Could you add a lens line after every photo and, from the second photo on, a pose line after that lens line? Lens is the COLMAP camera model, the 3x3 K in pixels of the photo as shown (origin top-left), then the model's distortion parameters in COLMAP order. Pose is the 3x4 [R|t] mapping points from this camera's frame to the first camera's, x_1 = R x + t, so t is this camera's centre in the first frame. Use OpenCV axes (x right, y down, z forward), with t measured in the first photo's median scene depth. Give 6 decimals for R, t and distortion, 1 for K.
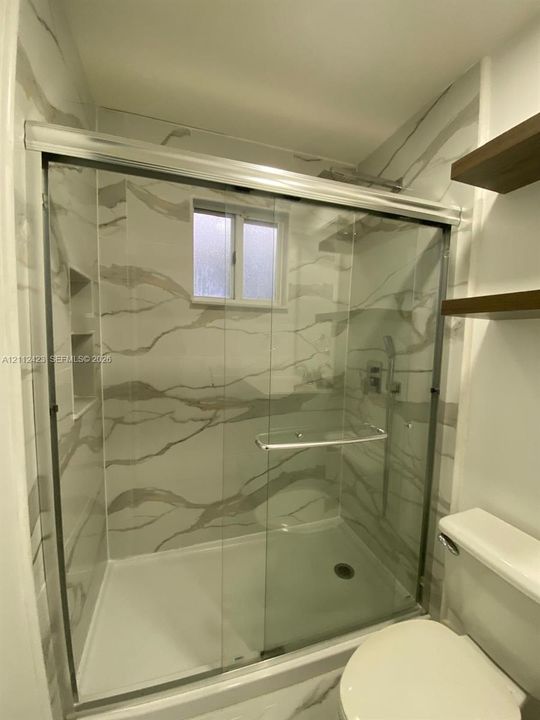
lens RADIAL K [[295.7, 0, 268.2], [0, 295.7, 356.8], [0, 0, 1]] dist [0.039314, -0.029927]
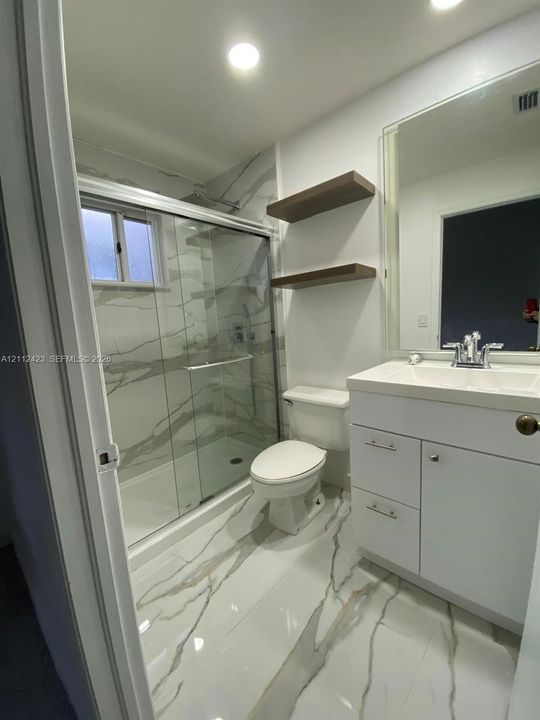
lens RADIAL K [[285.6, 0, 279.7], [0, 285.6, 361.6], [0, 0, 1]] dist [0.000354, -0.009879]
pose [[0.851671, -0.150837, 0.501900, -0.247160], [0.117750, 0.988275, 0.097200, 0.110168], [-0.510677, -0.023684, 0.859446, -0.416711]]
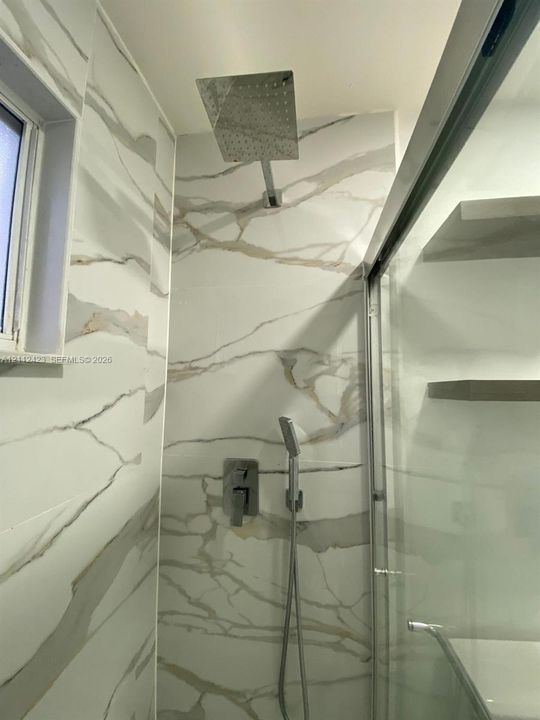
lens RADIAL K [[295.7, 0, 268.2], [0, 295.7, 356.8], [0, 0, 1]] dist [0.039314, -0.029927]
pose [[0.435952, 0.051041, 0.898521, -0.178563], [0.075398, 0.992809, -0.092979, -0.144050], [-0.896806, 0.108281, 0.428969, 0.763187]]
